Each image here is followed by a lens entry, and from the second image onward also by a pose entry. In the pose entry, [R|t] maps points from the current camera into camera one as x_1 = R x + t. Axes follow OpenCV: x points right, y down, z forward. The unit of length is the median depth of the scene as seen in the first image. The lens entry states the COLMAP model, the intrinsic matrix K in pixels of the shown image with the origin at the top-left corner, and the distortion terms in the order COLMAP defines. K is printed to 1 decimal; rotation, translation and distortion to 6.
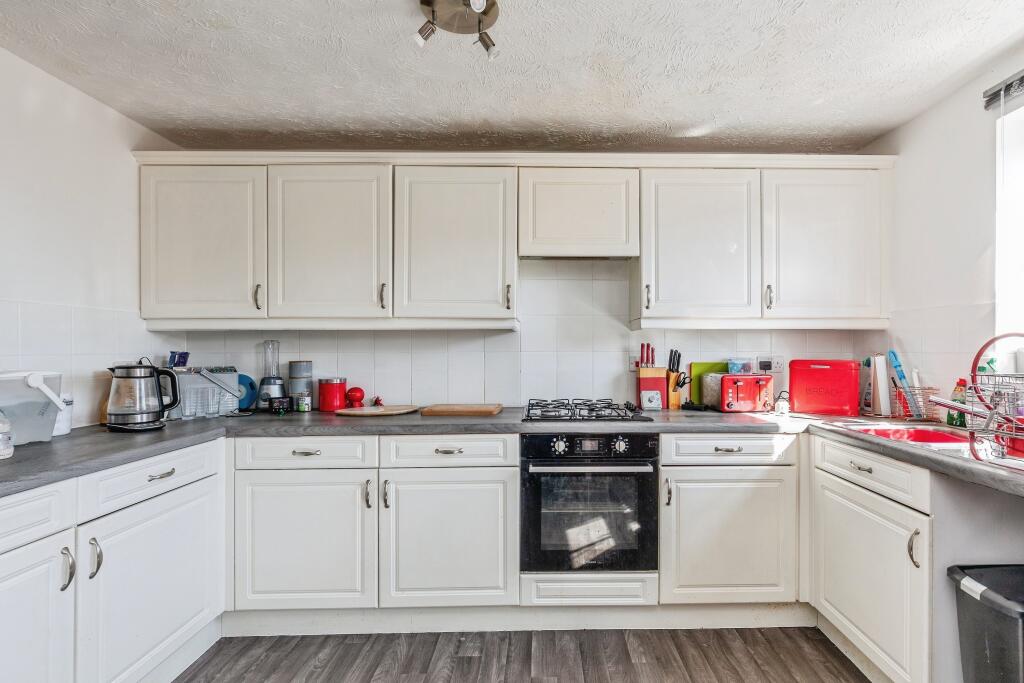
lens RADIAL K [[458.2, 0, 505.8], [0, 458.2, 341.0], [0, 0, 1]] dist [0.008853, -0.001624]
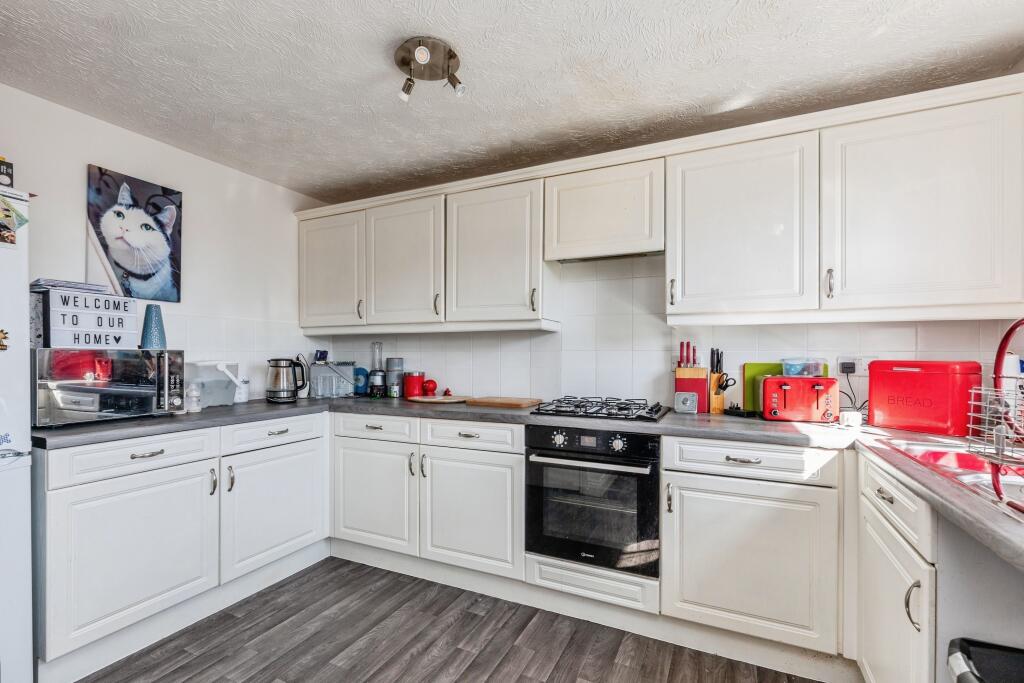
lens RADIAL K [[441.4, 0, 512.3], [0, 441.4, 347.9], [0, 0, 1]] dist [0.008205, -0.000458]
pose [[0.900264, -0.002651, -0.435337, 0.455311], [0.004308, 0.999987, 0.002818, 0.016214], [0.435324, -0.004412, 0.900263, 0.041923]]
